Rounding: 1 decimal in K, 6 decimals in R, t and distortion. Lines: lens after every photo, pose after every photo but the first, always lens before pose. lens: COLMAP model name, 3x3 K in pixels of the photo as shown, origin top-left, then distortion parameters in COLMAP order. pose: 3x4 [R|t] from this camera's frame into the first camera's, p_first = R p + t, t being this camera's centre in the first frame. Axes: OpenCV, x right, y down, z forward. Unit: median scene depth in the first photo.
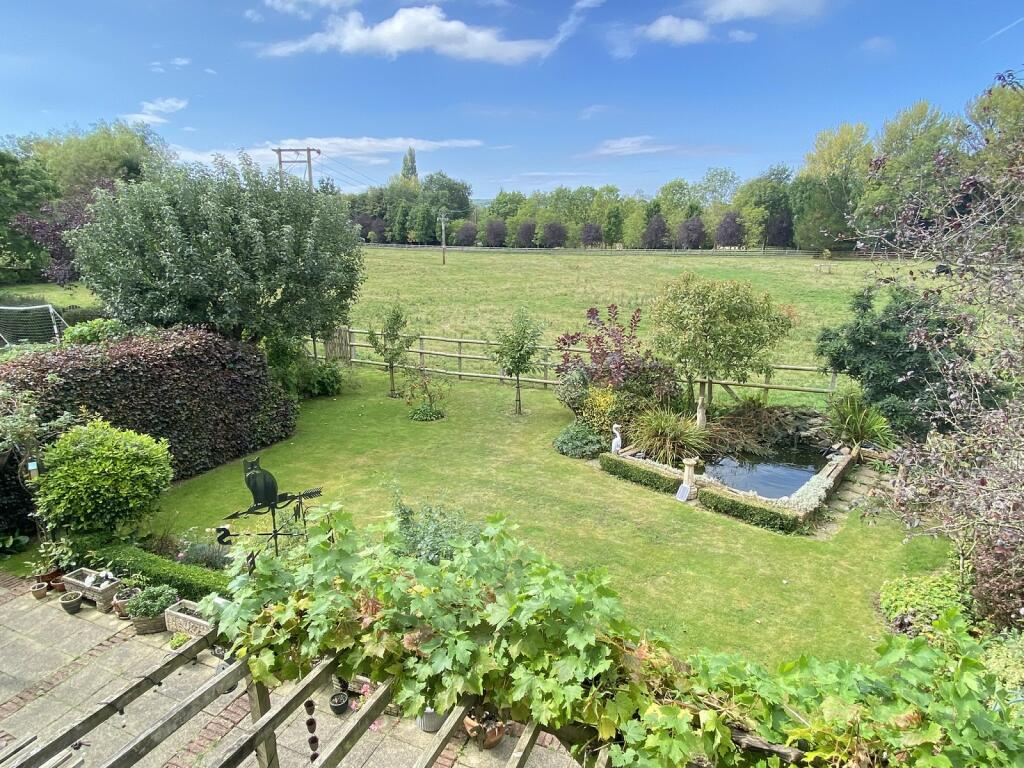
lens RADIAL K [[602.7, 0, 512.0], [0, 602.7, 384.0], [0, 0, 1]] dist [0.038483, -0.037464]
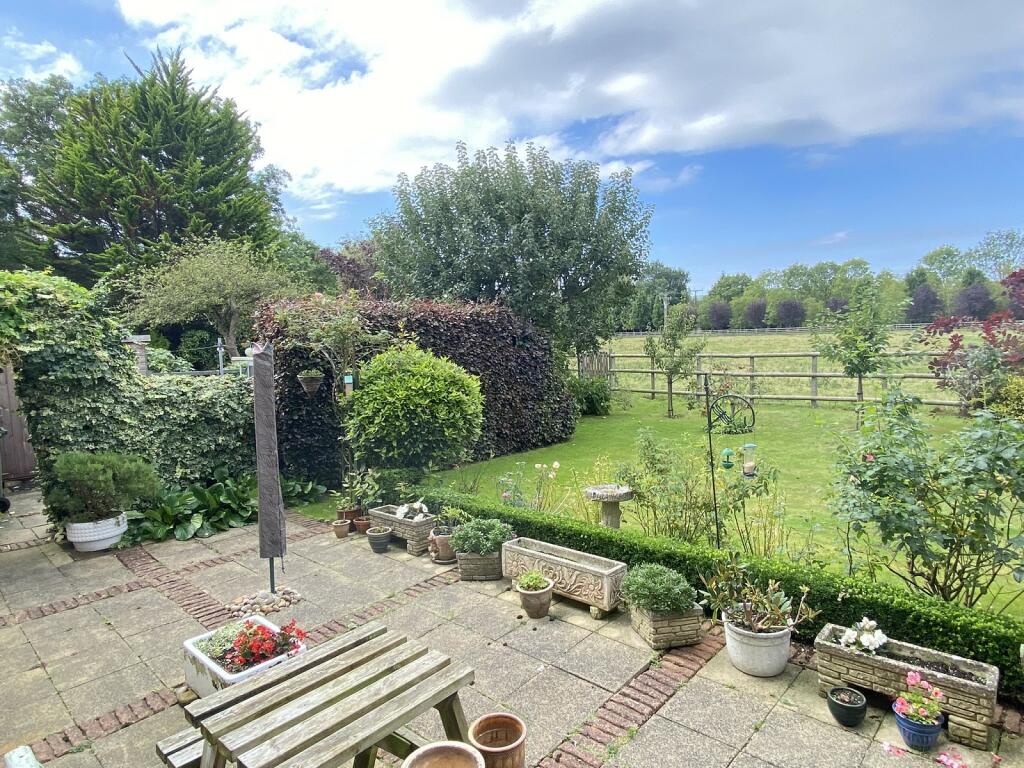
lens RADIAL K [[607.5, 0, 506.3], [0, 607.5, 383.2], [0, 0, 1]] dist [0.050677, -0.050694]
pose [[0.942542, -0.001372, -0.334084, -0.179528], [-0.053127, 0.986651, -0.153939, 0.161443], [0.329836, 0.162843, 0.929887, 0.168754]]
